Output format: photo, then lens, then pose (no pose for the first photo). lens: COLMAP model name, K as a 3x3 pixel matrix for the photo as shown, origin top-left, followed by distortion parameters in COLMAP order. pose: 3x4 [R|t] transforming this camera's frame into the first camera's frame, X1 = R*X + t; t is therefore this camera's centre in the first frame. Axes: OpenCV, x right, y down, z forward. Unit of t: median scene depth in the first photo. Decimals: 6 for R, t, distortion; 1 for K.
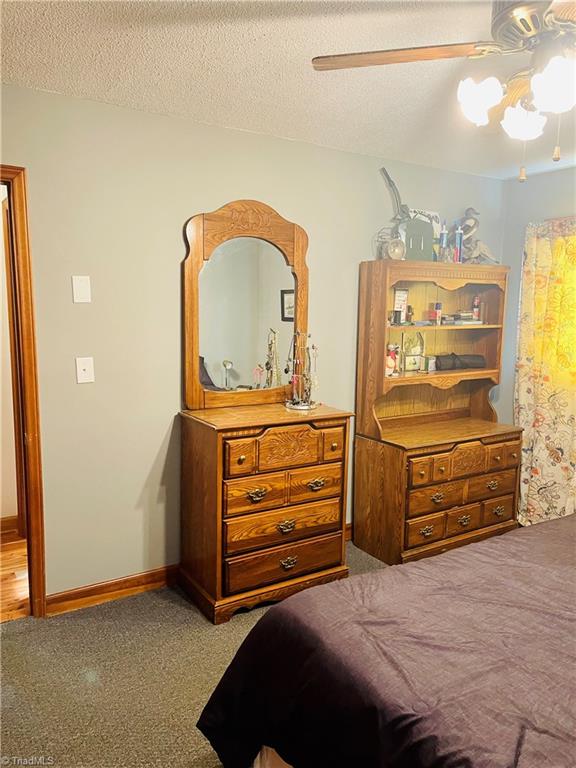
lens RADIAL K [[582.1, 0, 288.1], [0, 582.1, 382.3], [0, 0, 1]] dist [0.055483, -0.052049]
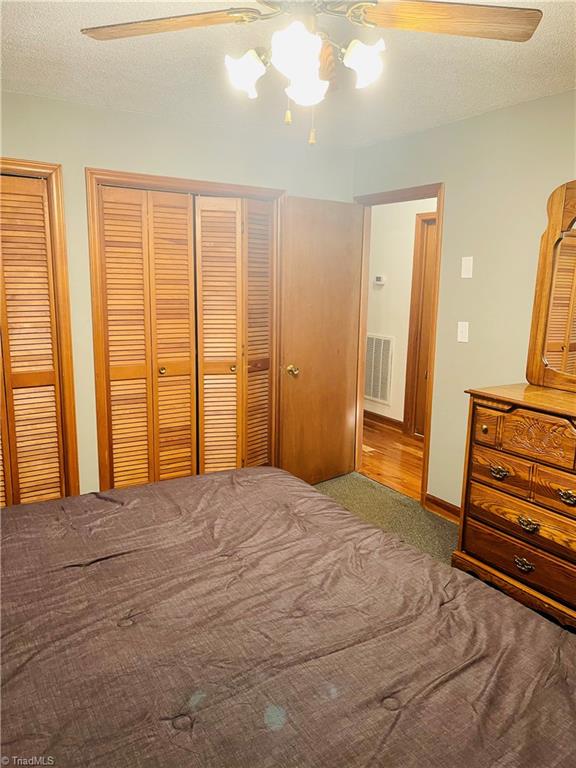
lens RADIAL K [[582.1, 0, 289.6], [0, 582.1, 385.0], [0, 0, 1]] dist [0.055483, -0.052049]
pose [[-0.004276, 0.159966, -0.987113, 0.875664], [-0.155433, 0.975019, 0.158679, -0.049277], [0.987837, 0.154109, 0.020695, 0.599305]]
